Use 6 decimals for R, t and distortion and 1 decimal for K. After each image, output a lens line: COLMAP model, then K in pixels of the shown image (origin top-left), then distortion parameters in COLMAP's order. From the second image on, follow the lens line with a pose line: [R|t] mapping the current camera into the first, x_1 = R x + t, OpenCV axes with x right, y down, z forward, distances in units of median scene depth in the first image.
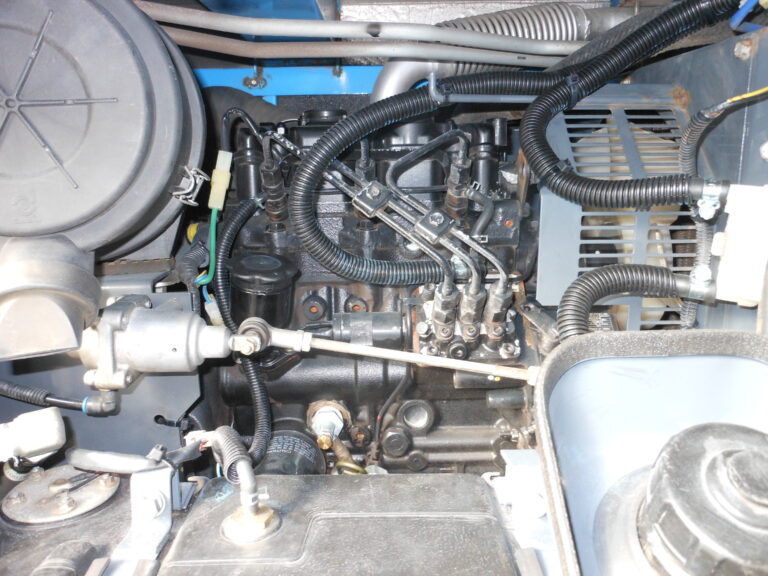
lens RADIAL K [[625.0, 0, 383.4], [0, 625.0, 289.6], [0, 0, 1]] dist [-0.008681, 0.000854]
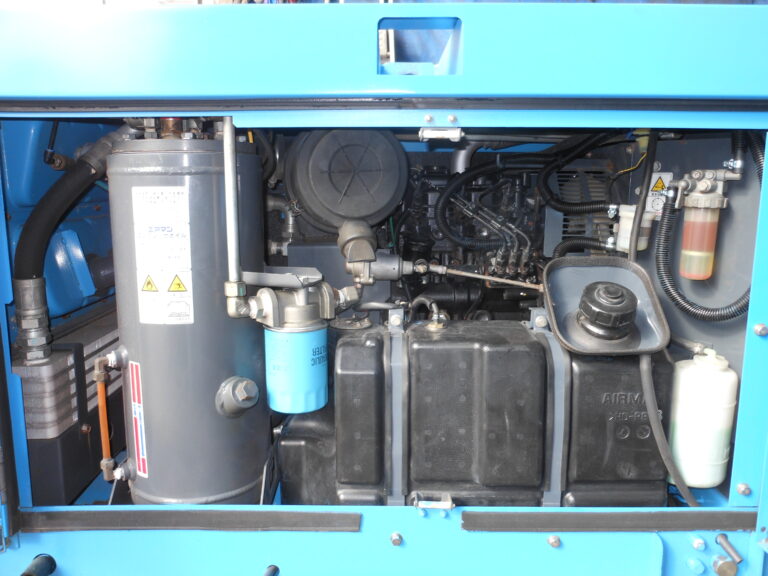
lens RADIAL K [[625.0, 0, 384.4], [0, 625.0, 286.9], [0, 0, 1]] dist [-0.008681, 0.000854]
pose [[0.999812, 0.017022, -0.009297, -0.299223], [-0.017432, 0.998790, -0.045996, 0.239228], [0.008503, 0.046150, 0.998898, -1.222474]]
